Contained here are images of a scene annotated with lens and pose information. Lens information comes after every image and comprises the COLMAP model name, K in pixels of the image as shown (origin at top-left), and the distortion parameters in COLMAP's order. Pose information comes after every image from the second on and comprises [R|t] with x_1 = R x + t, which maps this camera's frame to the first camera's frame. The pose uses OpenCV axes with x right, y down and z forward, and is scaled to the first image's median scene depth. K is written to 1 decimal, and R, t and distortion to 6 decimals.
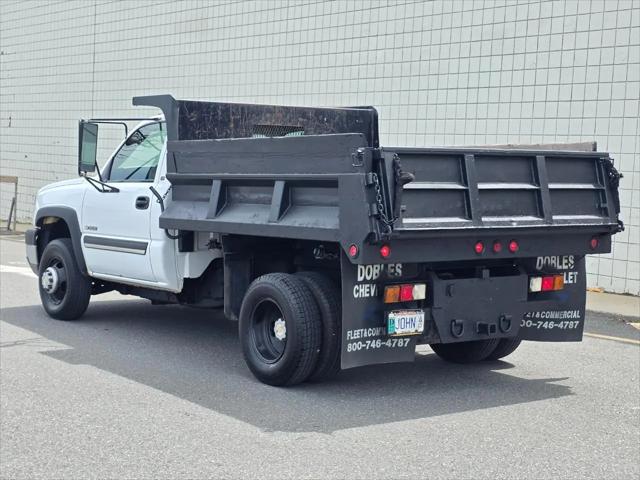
lens RADIAL K [[1149.0, 0, 318.3], [0, 1149.0, 237.9], [0, 0, 1]] dist [-0.018526, 0.000000]
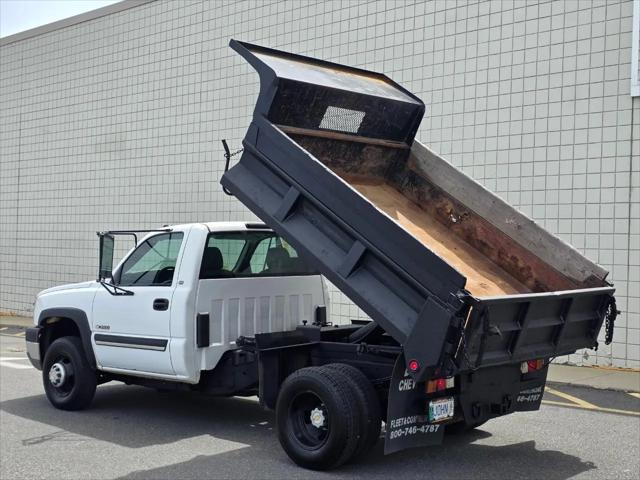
lens RADIAL K [[873.8, 0, 306.9], [0, 873.8, 240.5], [0, 0, 1]] dist [0.081578, 0.000000]
pose [[0.985395, -0.019861, 0.169124, -0.154341], [0.032298, 0.996946, -0.071106, -0.027412], [-0.167196, 0.075530, 0.983026, 0.121903]]
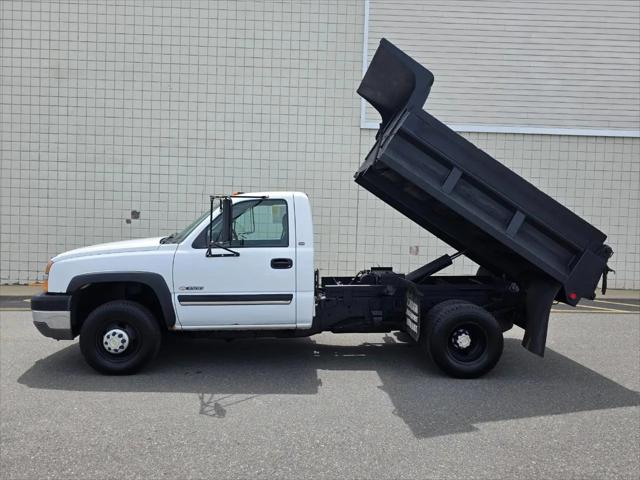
lens RADIAL K [[524.2, 0, 317.9], [0, 524.2, 229.2], [0, 0, 1]] dist [0.039744, -0.017212]
pose [[0.576603, -0.030286, 0.816463, -0.594481], [0.052770, 0.998607, -0.000224, -0.065422], [-0.815319, 0.043214, 0.577398, 0.625594]]
